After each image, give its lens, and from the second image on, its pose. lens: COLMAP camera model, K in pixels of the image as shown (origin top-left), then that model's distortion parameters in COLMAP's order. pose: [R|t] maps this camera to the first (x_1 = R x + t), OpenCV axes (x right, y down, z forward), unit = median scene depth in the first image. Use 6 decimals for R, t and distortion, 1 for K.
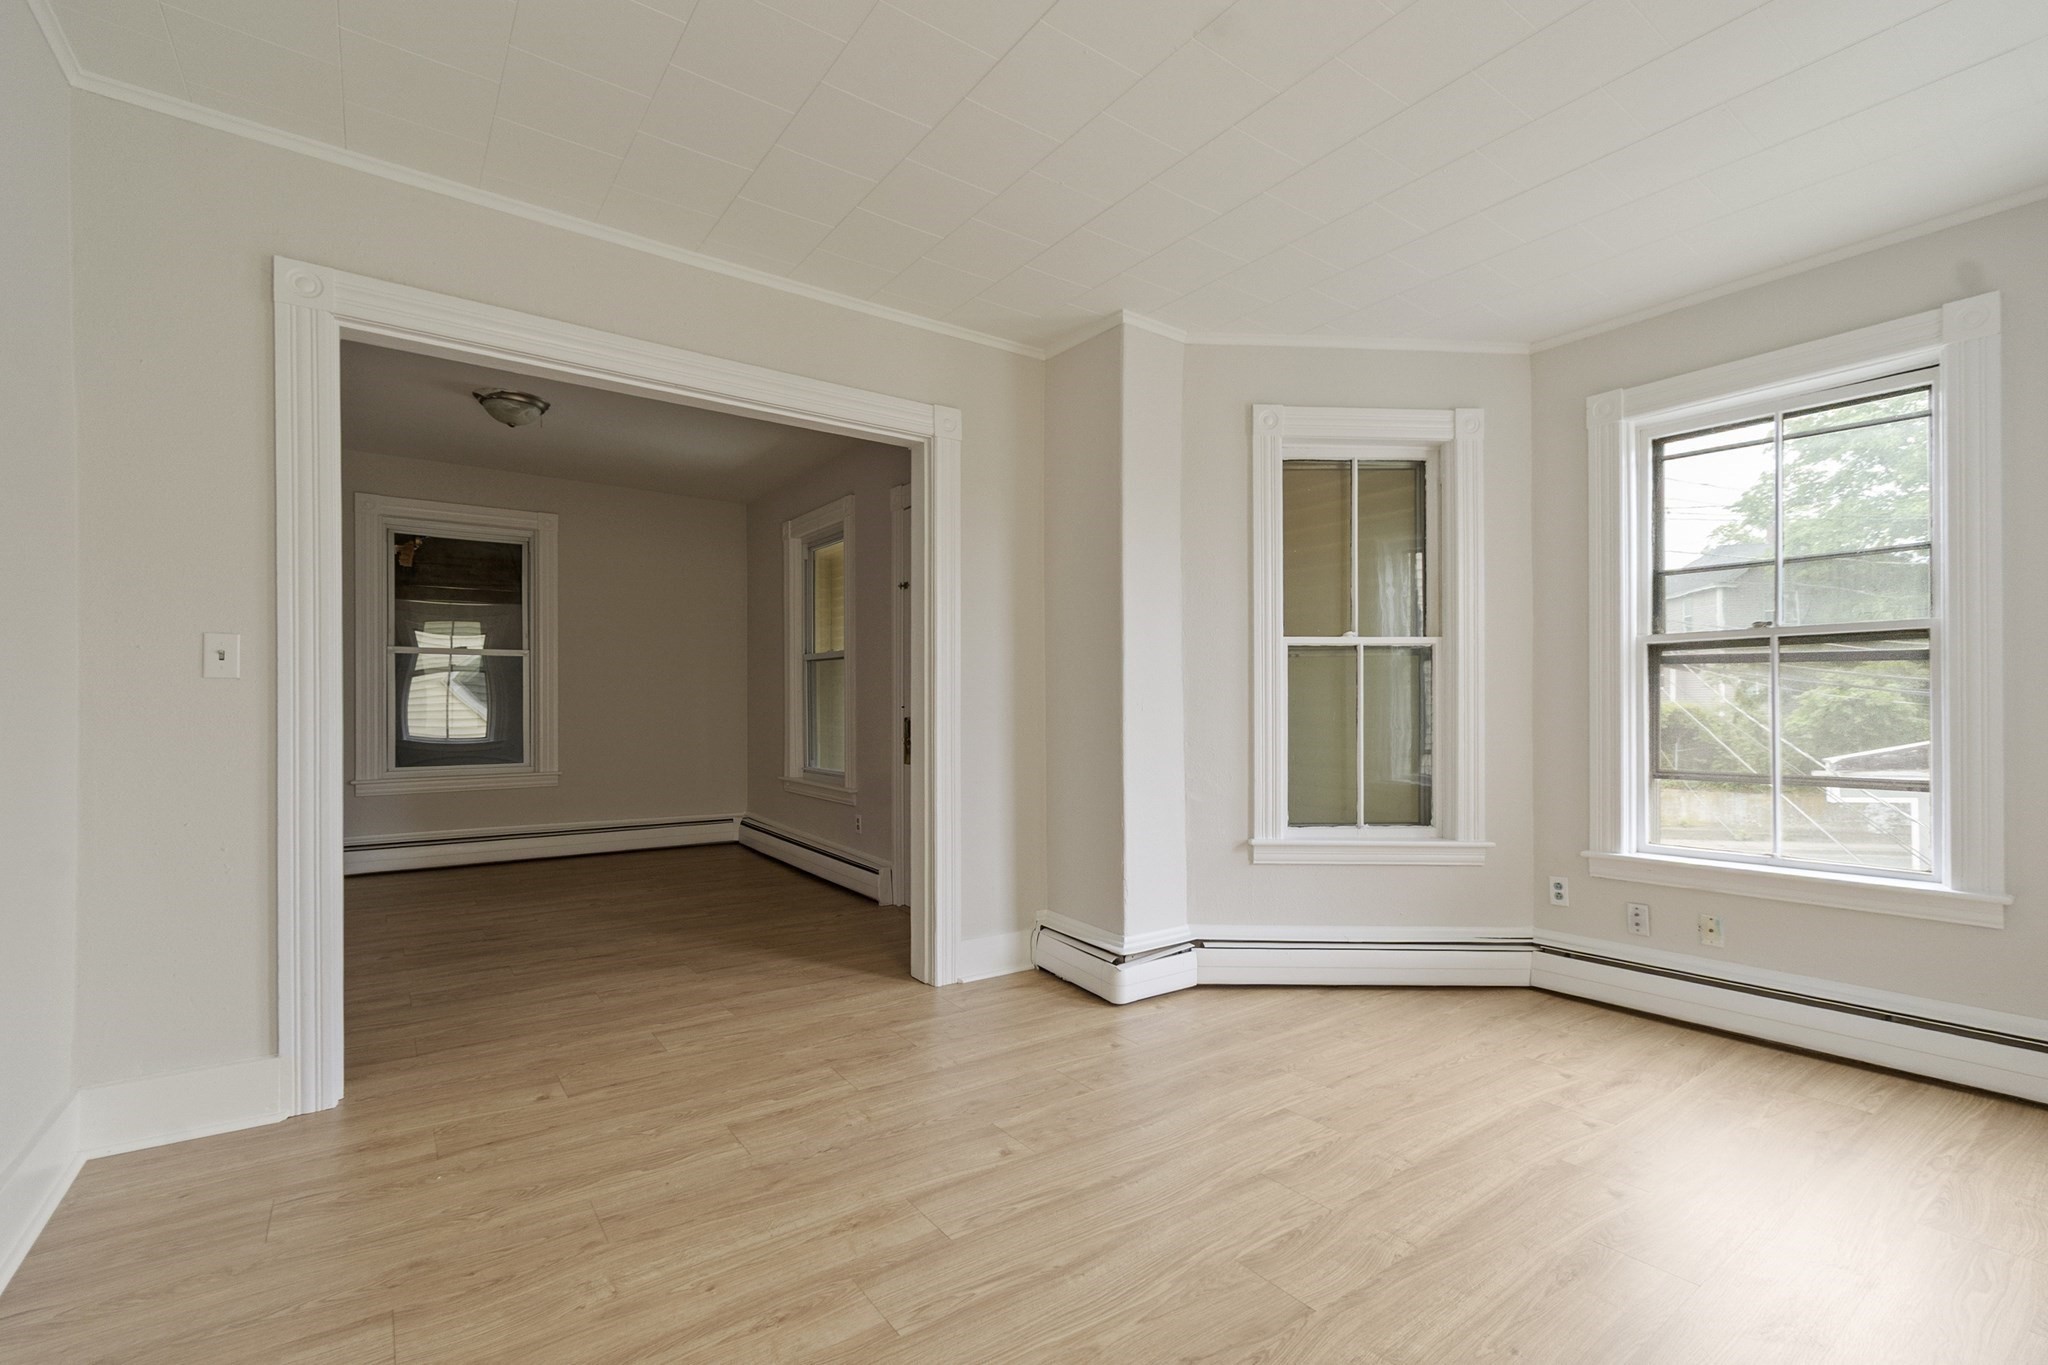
lens RADIAL K [[898.3, 0, 1015.9], [0, 898.3, 699.3], [0, 0, 1]] dist [-0.002145, -0.001545]
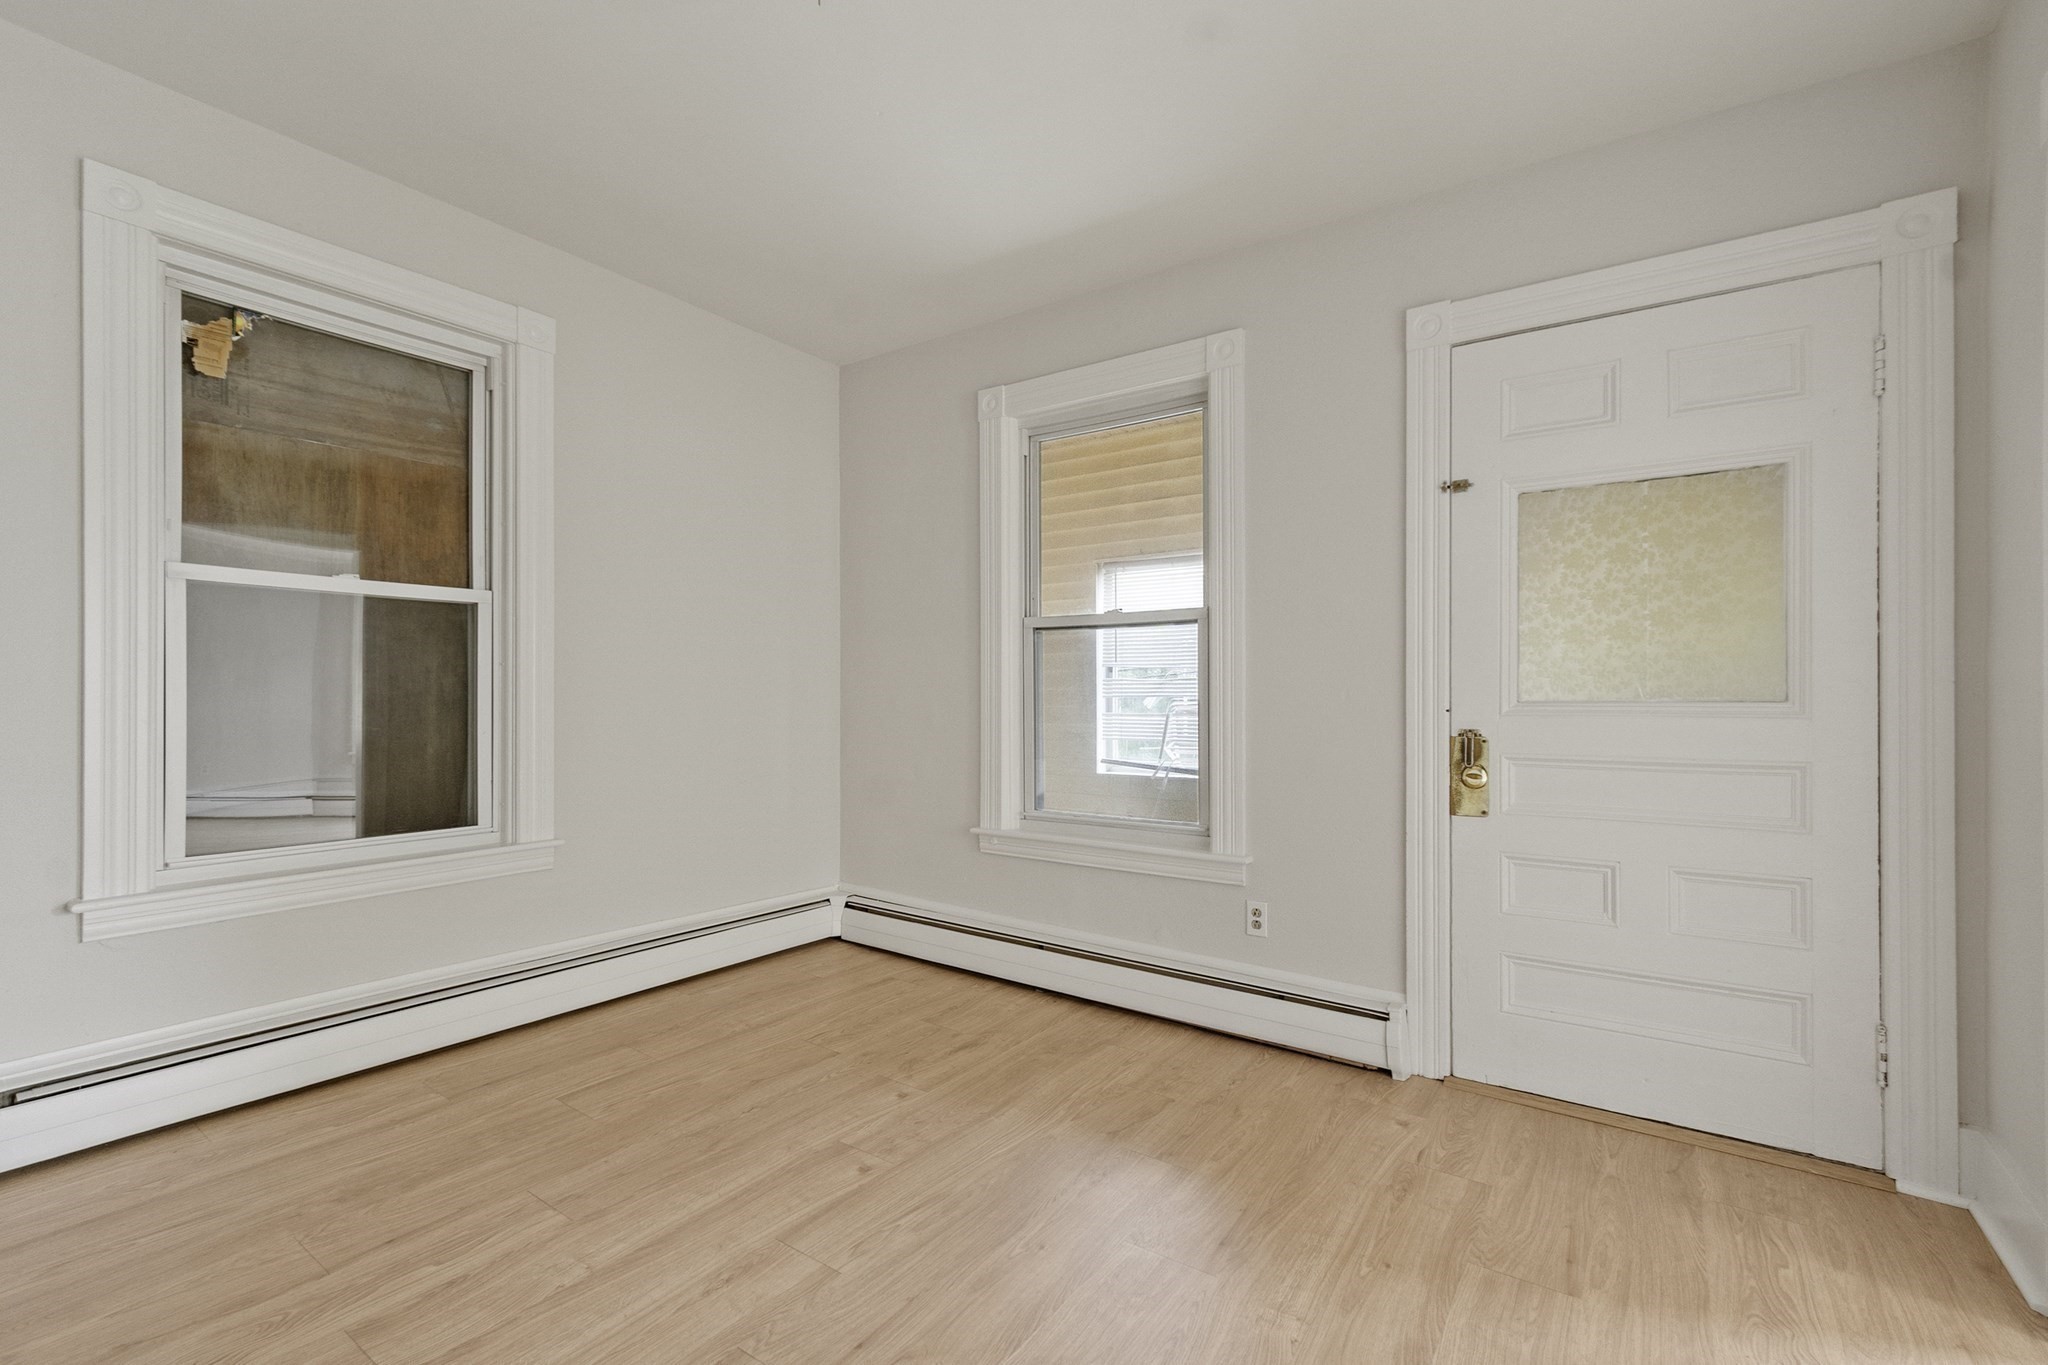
lens RADIAL K [[898.3, 0, 1018.2], [0, 898.3, 694.1], [0, 0, 1]] dist [-0.002145, -0.001545]
pose [[0.946284, 0.002425, 0.323328, -0.648301], [-0.002037, 0.999997, -0.001538, 0.001240], [-0.323331, 0.000797, 0.946286, 0.682153]]
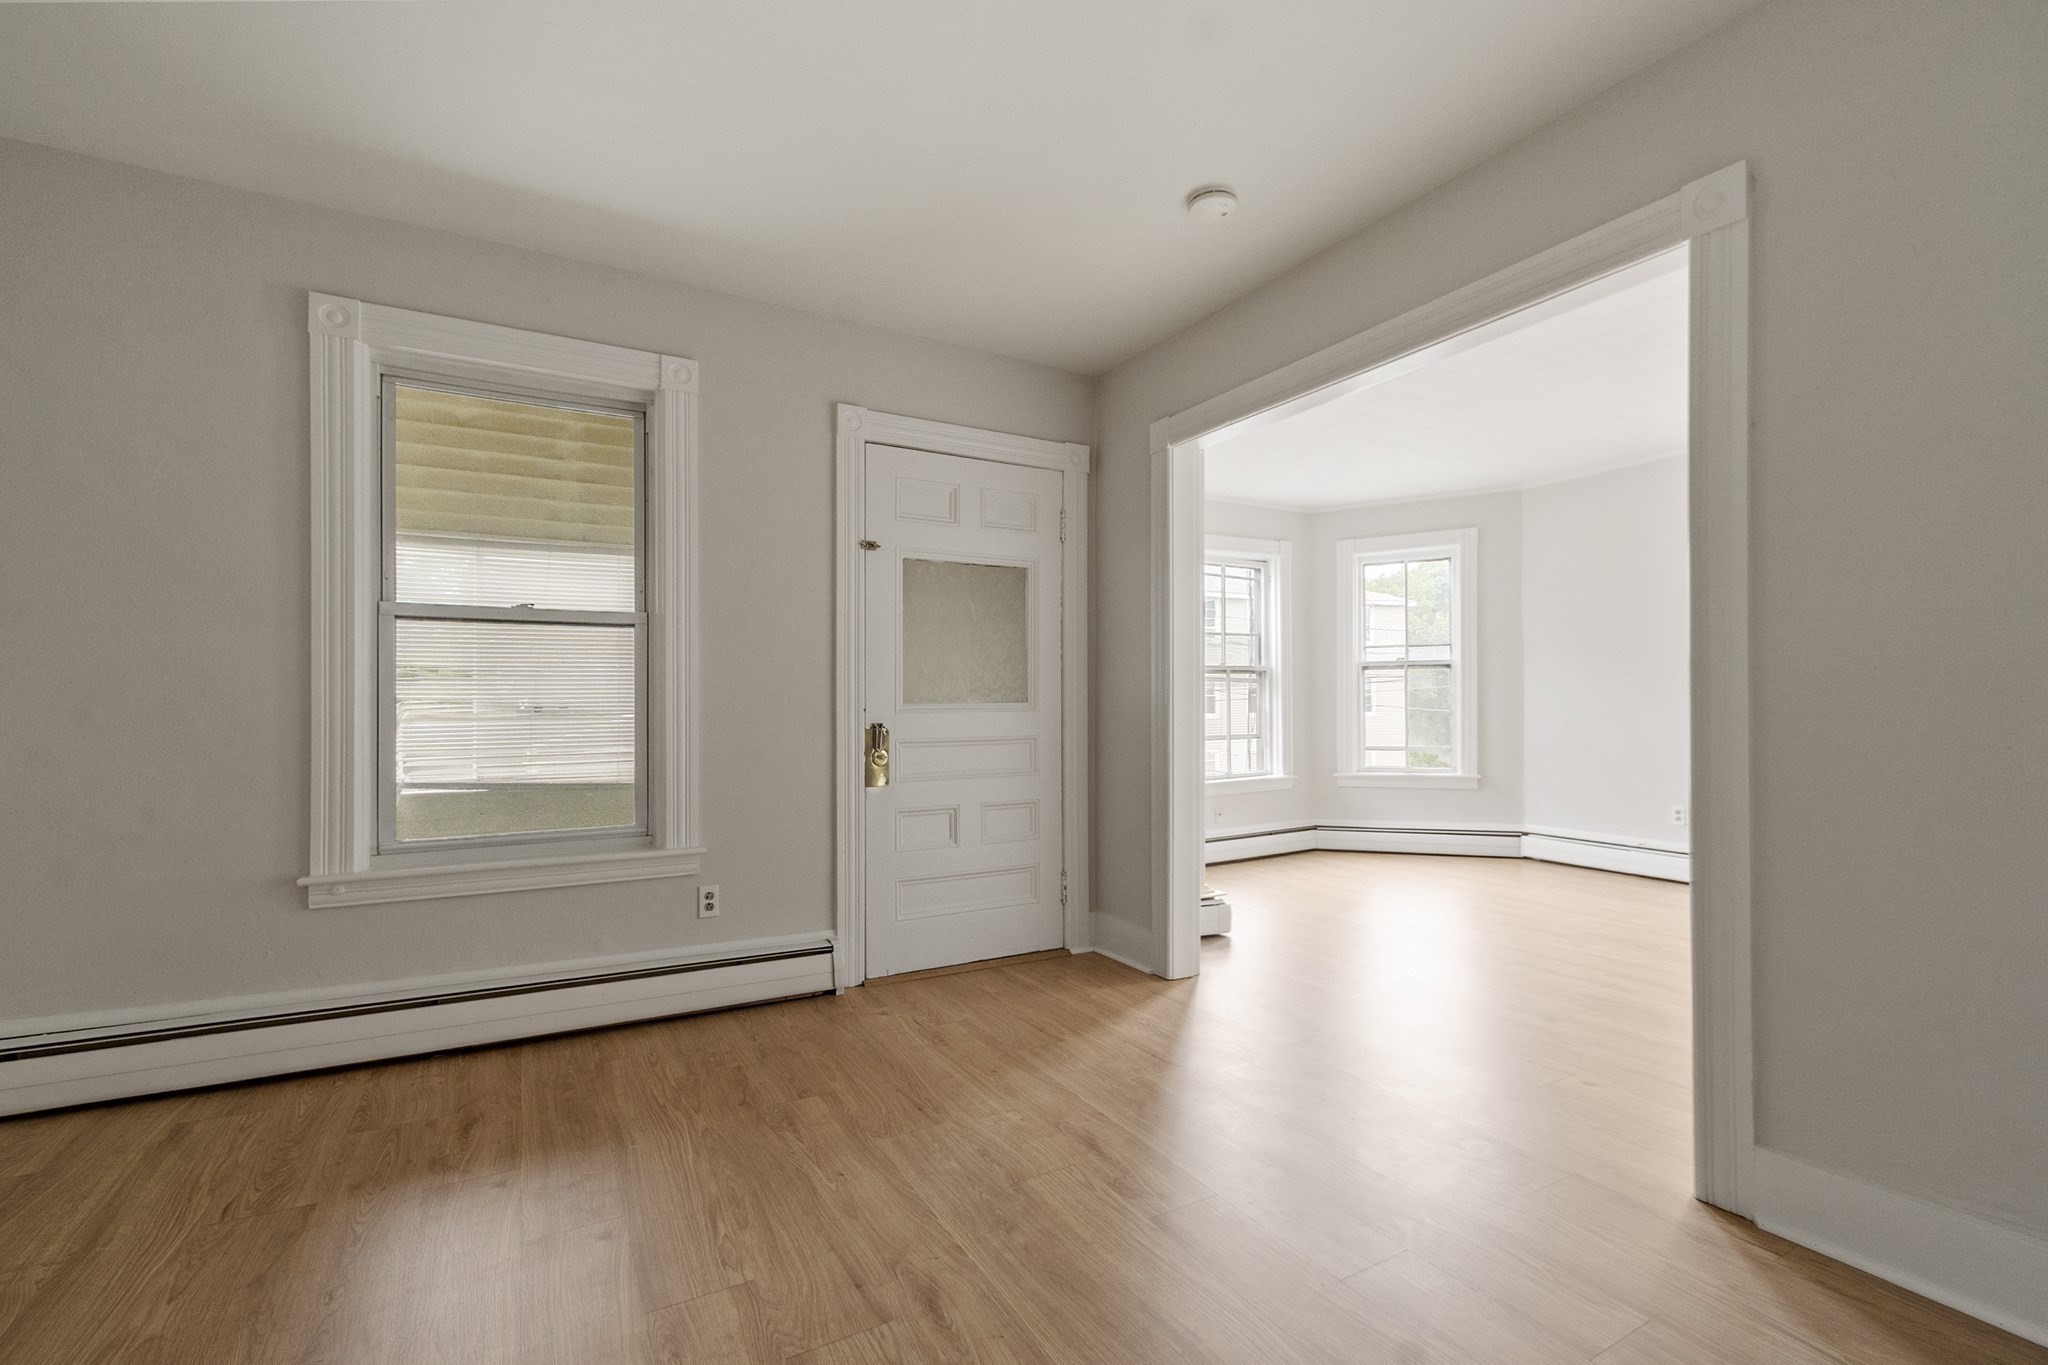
lens RADIAL K [[898.3, 0, 1032.6], [0, 898.3, 693.3], [0, 0, 1]] dist [-0.002145, -0.001545]
pose [[0.107887, 0.008460, 0.994127, -0.994827], [0.001399, 0.999962, -0.008662, 0.003078], [-0.994162, 0.002326, 0.107871, 0.933401]]
